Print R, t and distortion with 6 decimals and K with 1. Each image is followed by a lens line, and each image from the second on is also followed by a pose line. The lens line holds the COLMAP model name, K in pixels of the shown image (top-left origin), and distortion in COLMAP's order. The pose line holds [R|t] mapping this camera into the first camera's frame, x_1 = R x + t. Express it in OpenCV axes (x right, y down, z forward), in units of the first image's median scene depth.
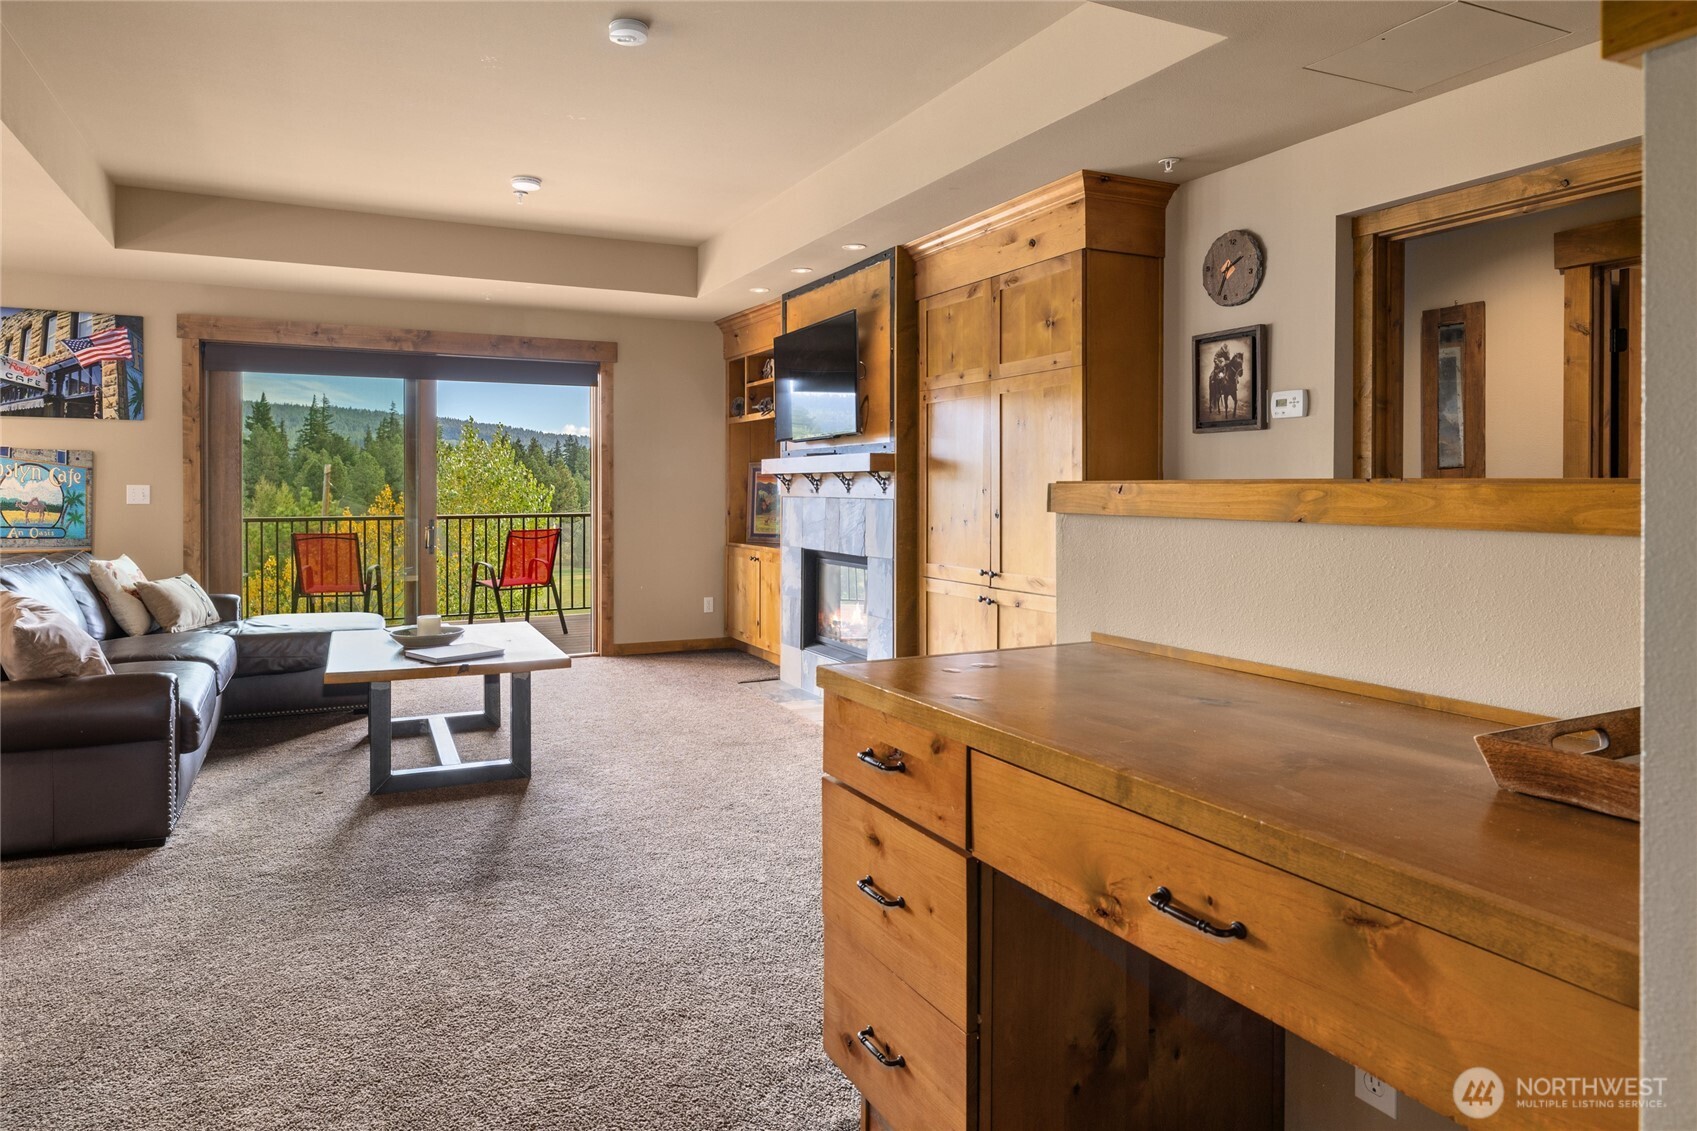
lens RADIAL K [[1018.0, 0, 831.8], [0, 1018.0, 499.5], [0, 0, 1]] dist [-0.010251, 0.005488]
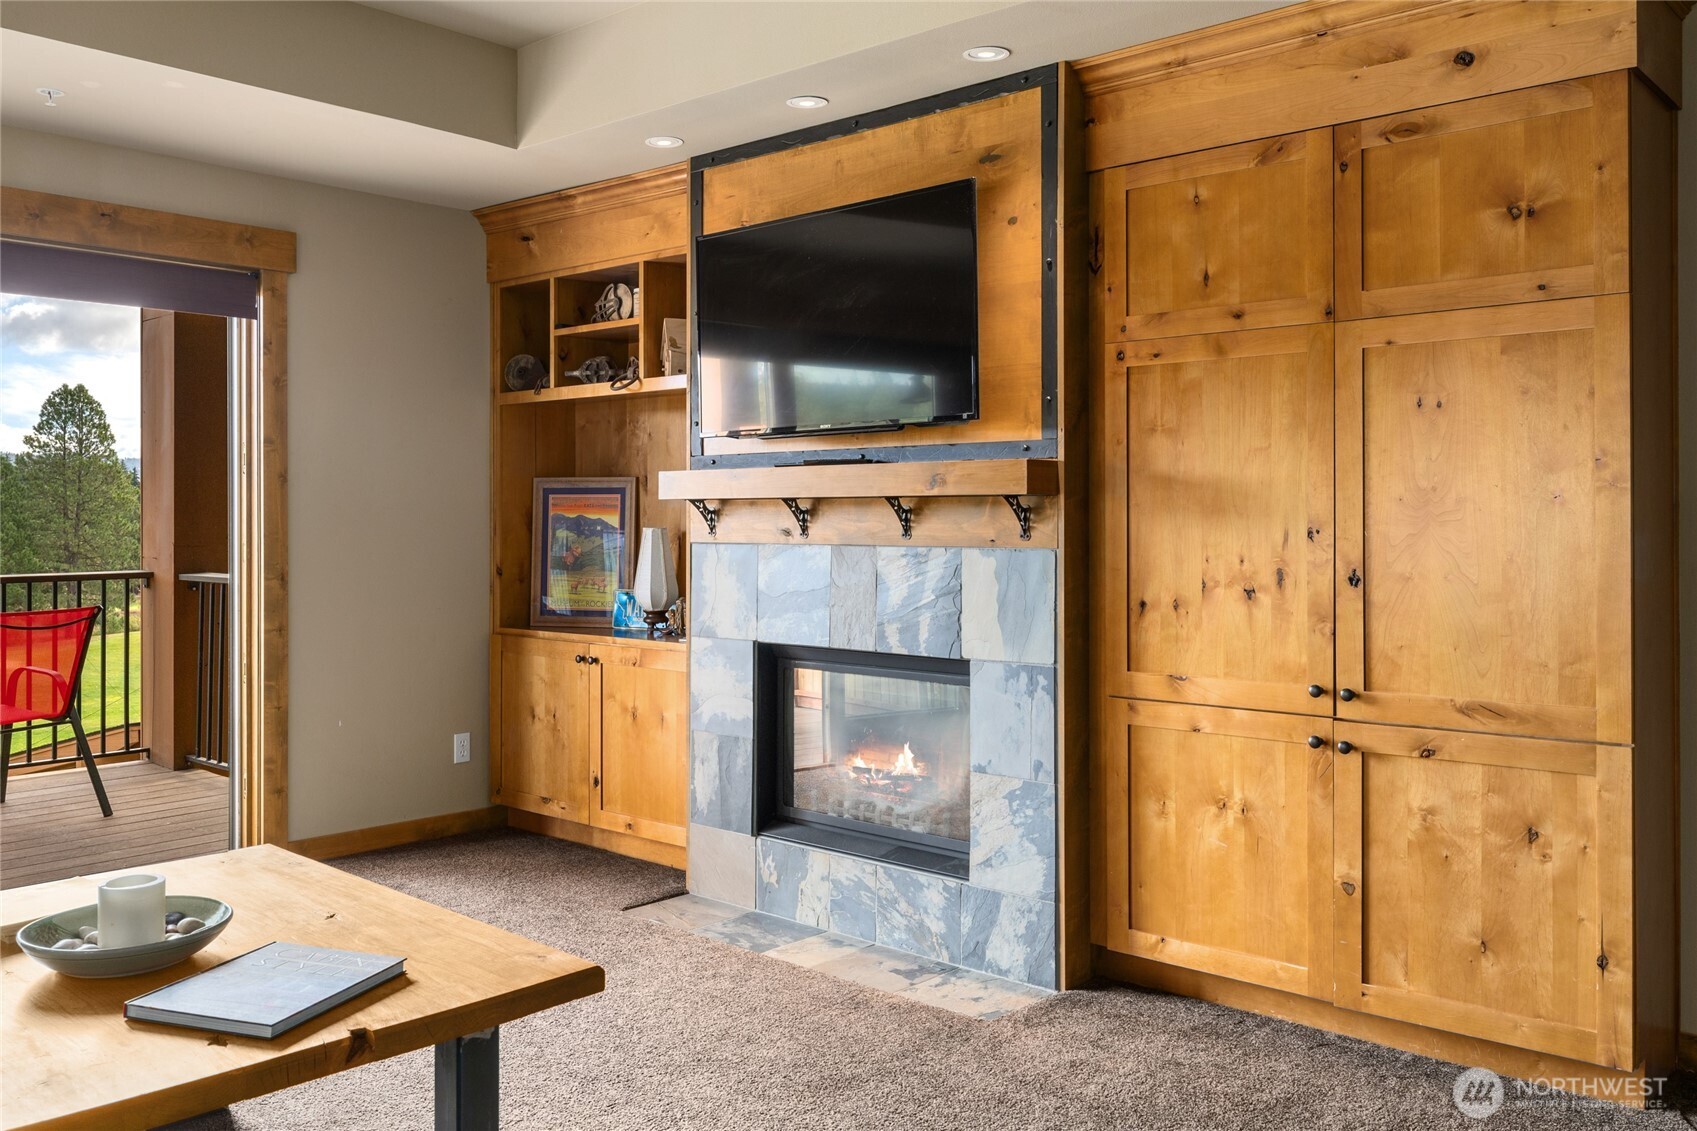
lens RADIAL K [[1390.4, 0, 833.9], [0, 1390.4, 521.1], [0, 0, 1]] dist [-0.001360, 0.001856]
pose [[0.928552, -0.001624, 0.371199, -0.301699], [0.005511, 0.999941, -0.009411, -0.008316], [-0.371162, 0.010785, 0.928506, 0.377452]]
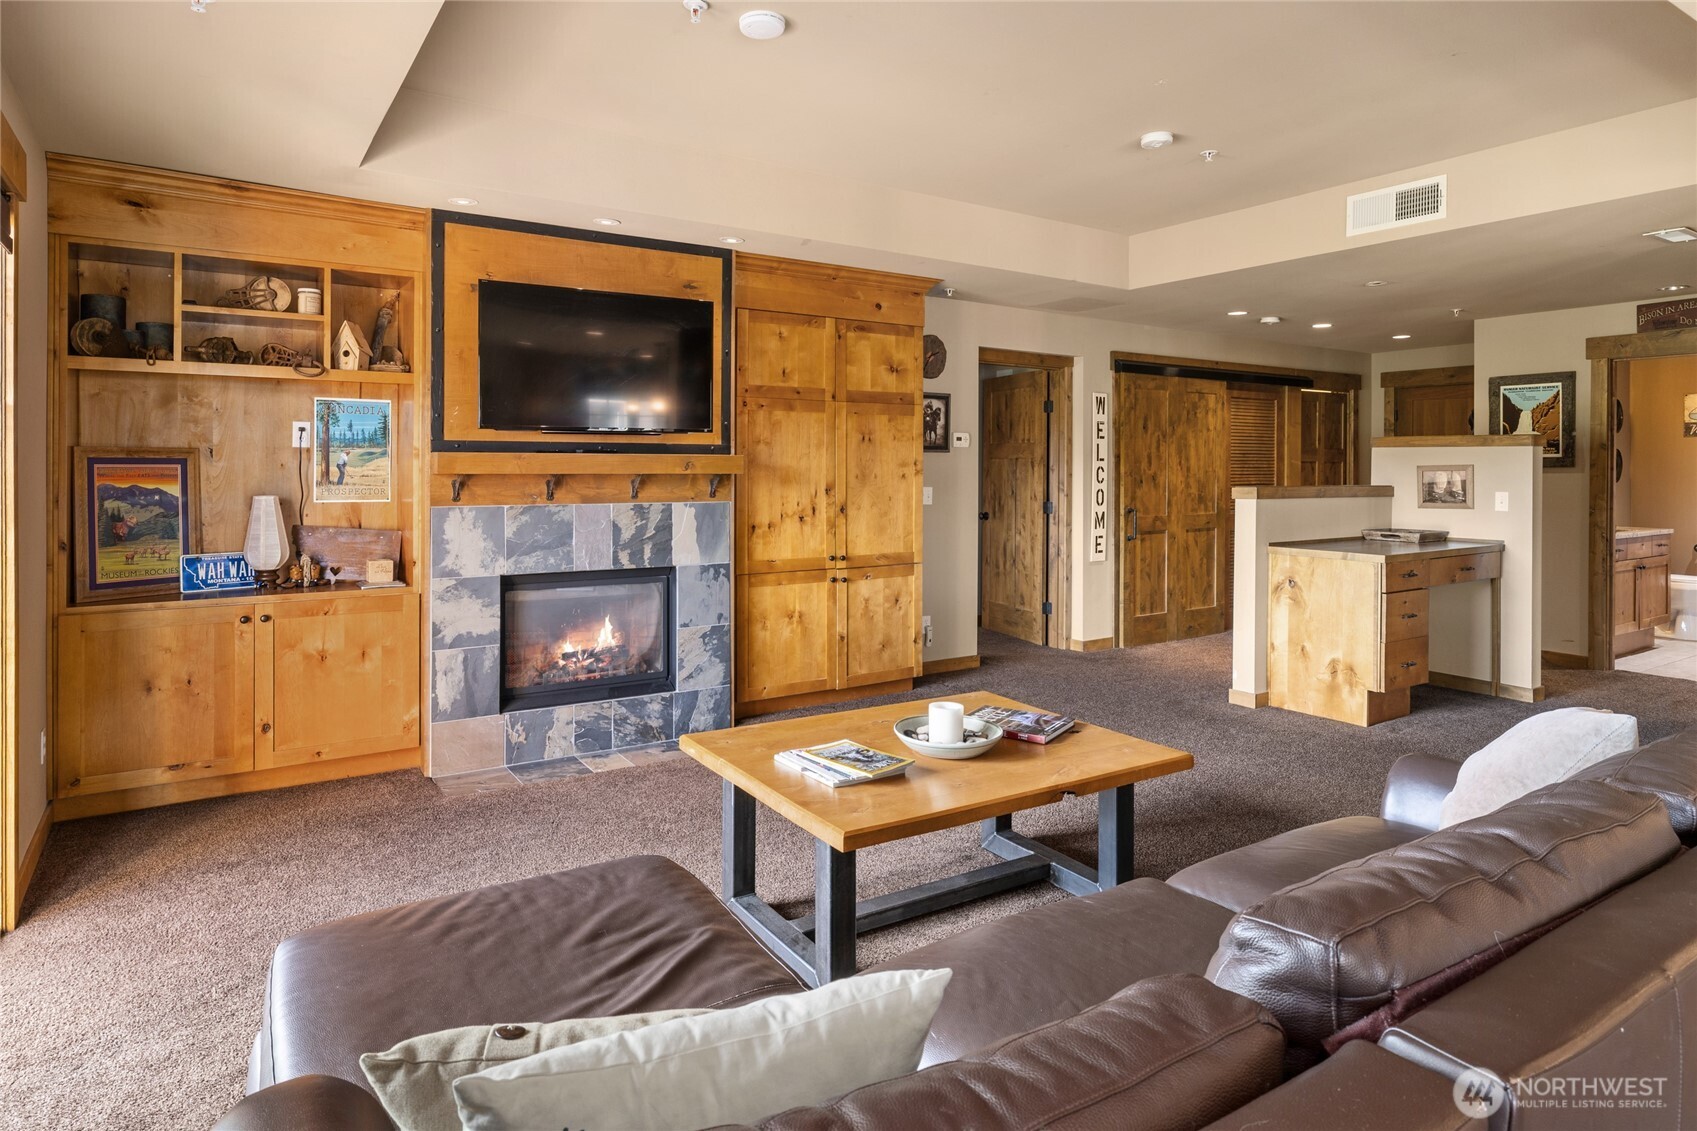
lens RADIAL K [[966.2, 0, 836.1], [0, 966.2, 465.2], [0, 0, 1]] dist [-0.007022, 0.003022]
pose [[-0.116443, -0.000806, 0.993197, -0.878416], [0.007360, 0.999972, 0.001674, -0.036173], [-0.993170, 0.007505, -0.116433, 0.988266]]
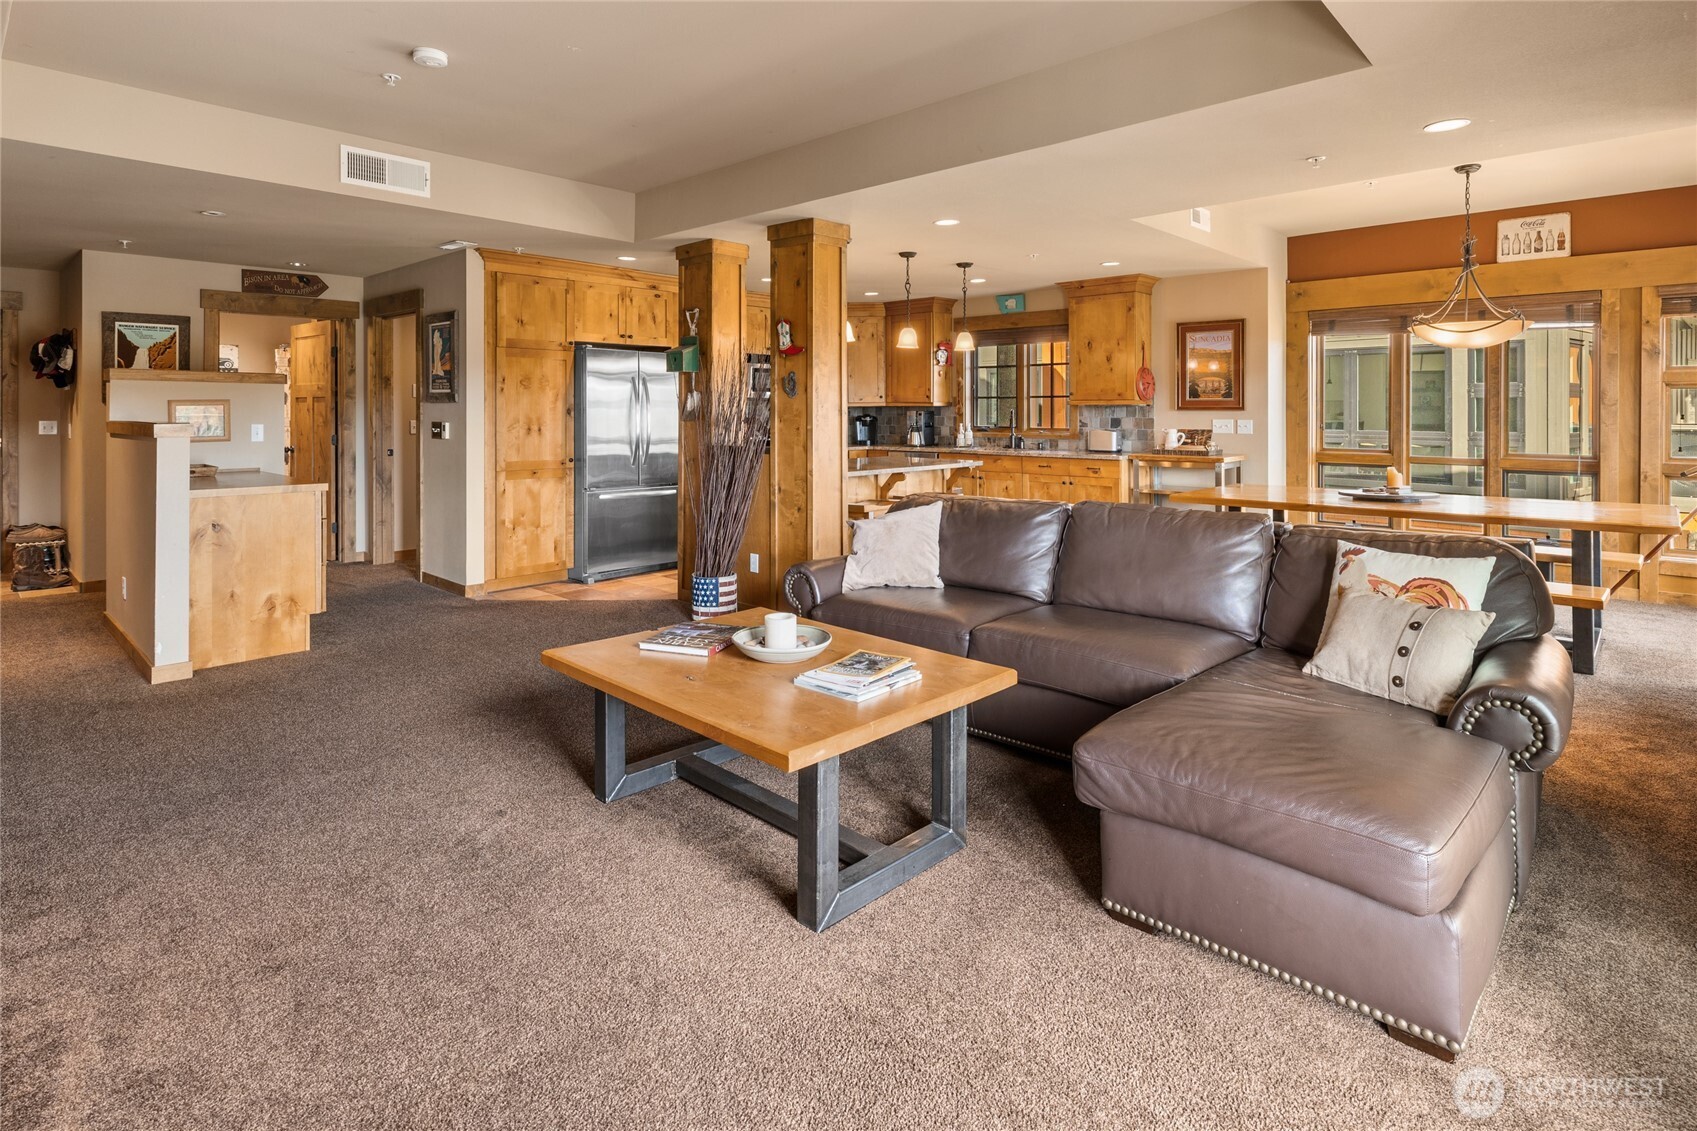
lens RADIAL K [[826.9, 0, 848.0], [0, 826.9, 408.7], [0, 0, 1]] dist [-0.008341, 0.000765]
pose [[-0.937764, -0.004651, -0.347242, -0.237874], [-0.007178, 0.999956, 0.005990, -0.029809], [0.347199, 0.008110, -0.937757, 1.335923]]
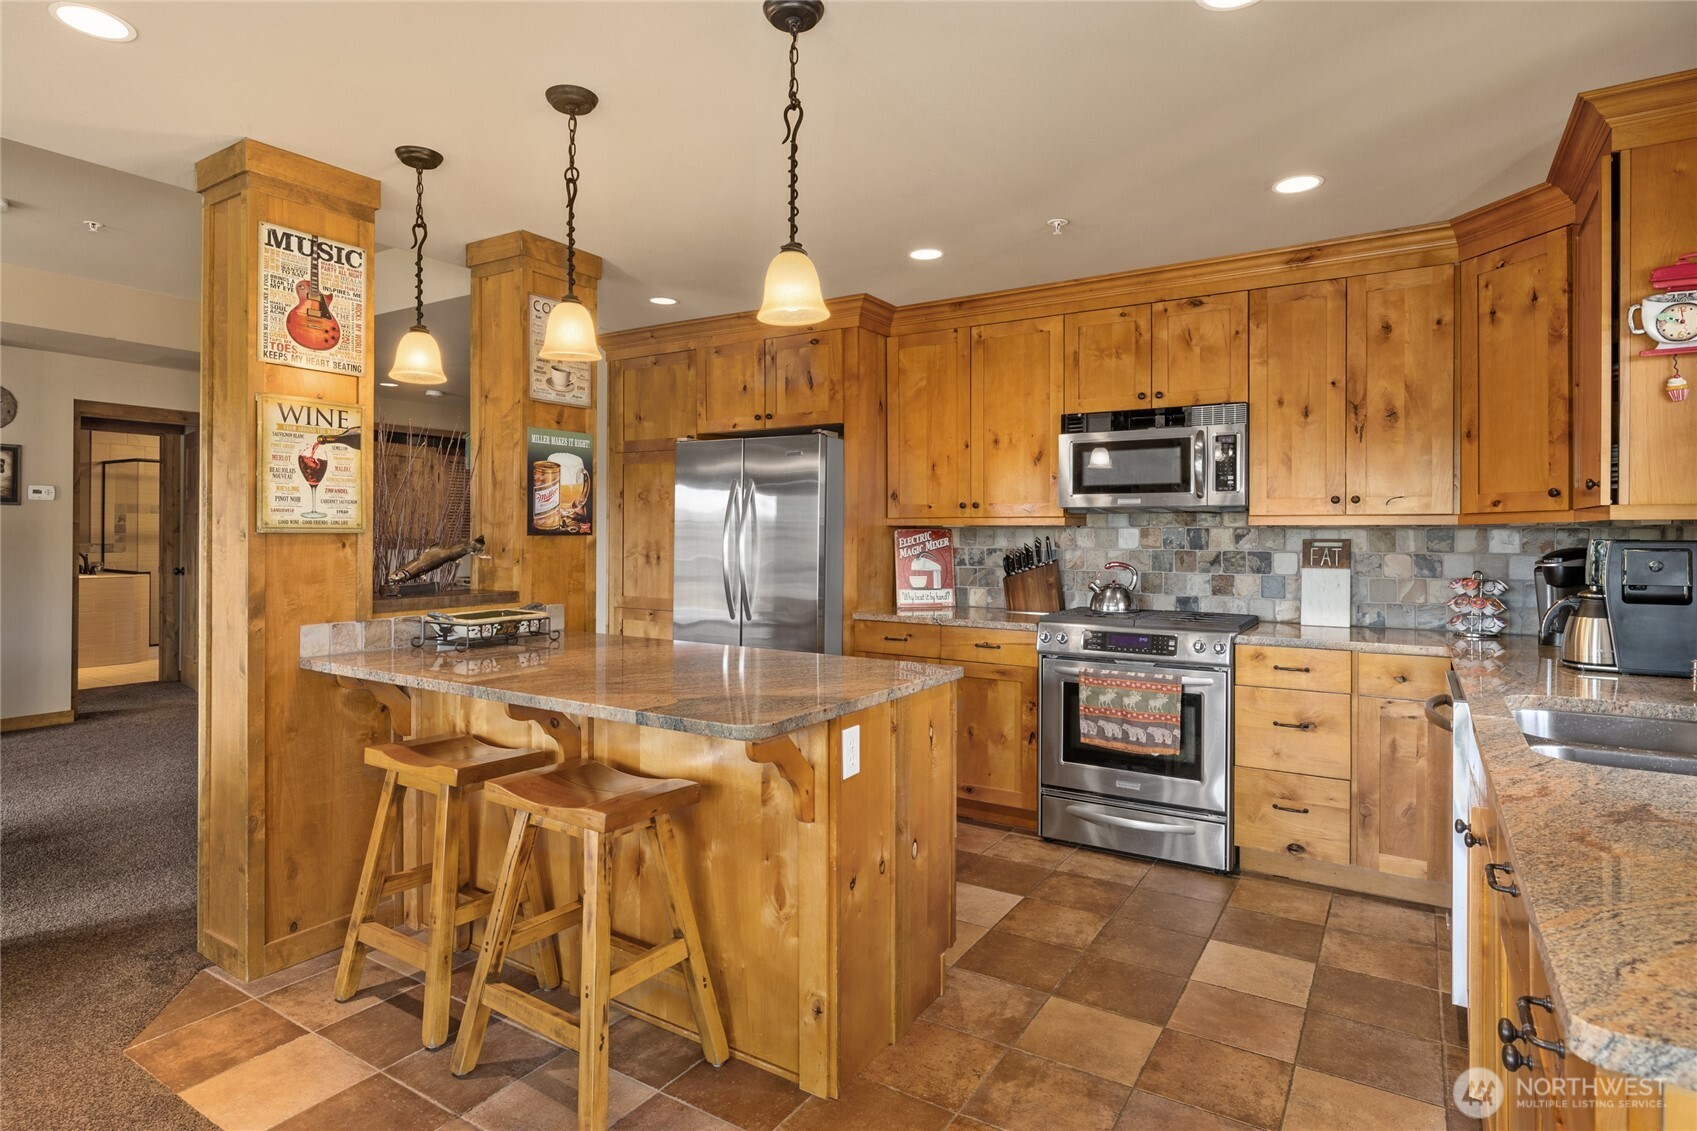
lens RADIAL K [[918.3, 0, 852.3], [0, 918.3, 520.7], [0, 0, 1]] dist [-0.000371, -0.002022]
pose [[-0.518425, 0.004664, 0.855111, -1.173793], [0.000951, 0.999988, -0.004877, -0.024120], [-0.855123, -0.001715, -0.518423, 0.421240]]
